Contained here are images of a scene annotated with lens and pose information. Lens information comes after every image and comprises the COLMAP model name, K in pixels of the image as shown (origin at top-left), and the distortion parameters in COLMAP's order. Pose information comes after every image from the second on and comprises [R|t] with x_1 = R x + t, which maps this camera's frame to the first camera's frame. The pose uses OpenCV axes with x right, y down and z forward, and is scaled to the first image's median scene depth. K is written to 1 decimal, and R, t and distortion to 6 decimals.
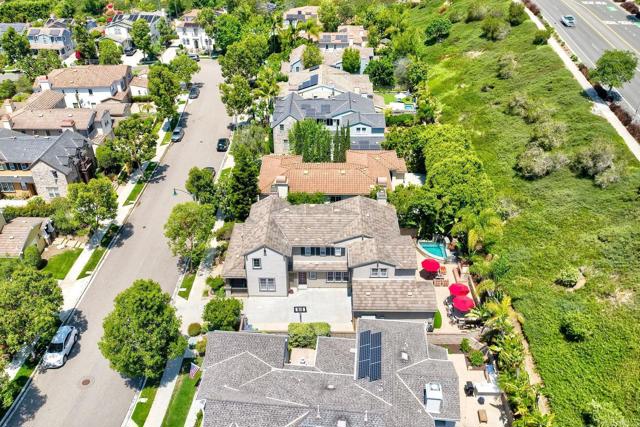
lens RADIAL K [[551.9, 0, 307.7], [0, 551.9, 214.2], [0, 0, 1]] dist [-0.000054, -0.002618]
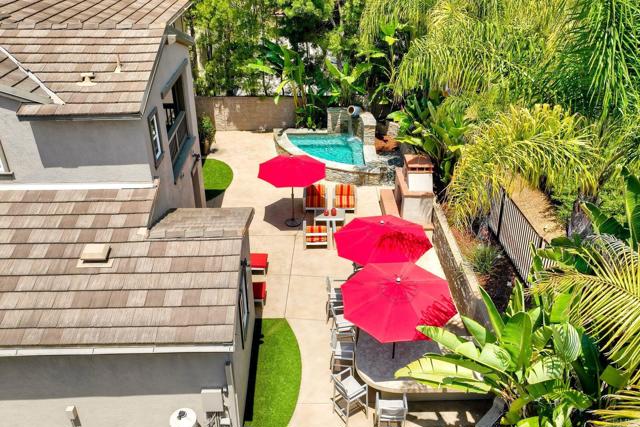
lens RADIAL K [[562.9, 0, 320.0], [0, 562.9, 213.5], [0, 0, 1]] dist [0.003013, -0.001826]
pose [[0.998651, -0.013638, 0.050100, 0.229341], [0.016440, 0.998299, -0.055931, 0.131893], [-0.049252, 0.056680, 0.997177, 0.751011]]
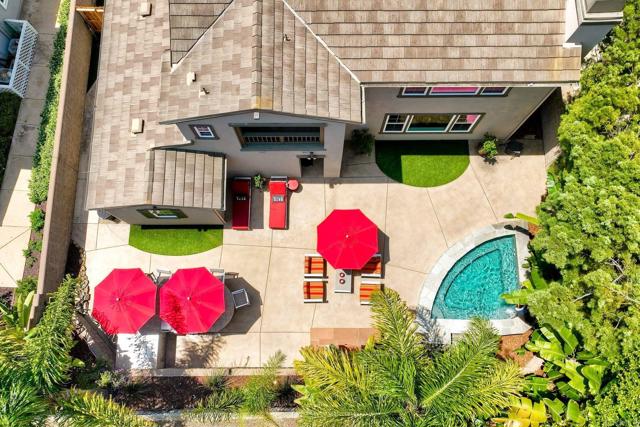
lens RADIAL K [[538.8, 0, 336.1], [0, 538.8, 215.0], [0, 0, 1]] dist [0.003360, 0.002624]
pose [[0.027694, 0.979650, -0.198793, 0.277093], [-0.542695, 0.181745, 0.820031, -0.150870], [0.839473, 0.085174, 0.536685, 0.861255]]
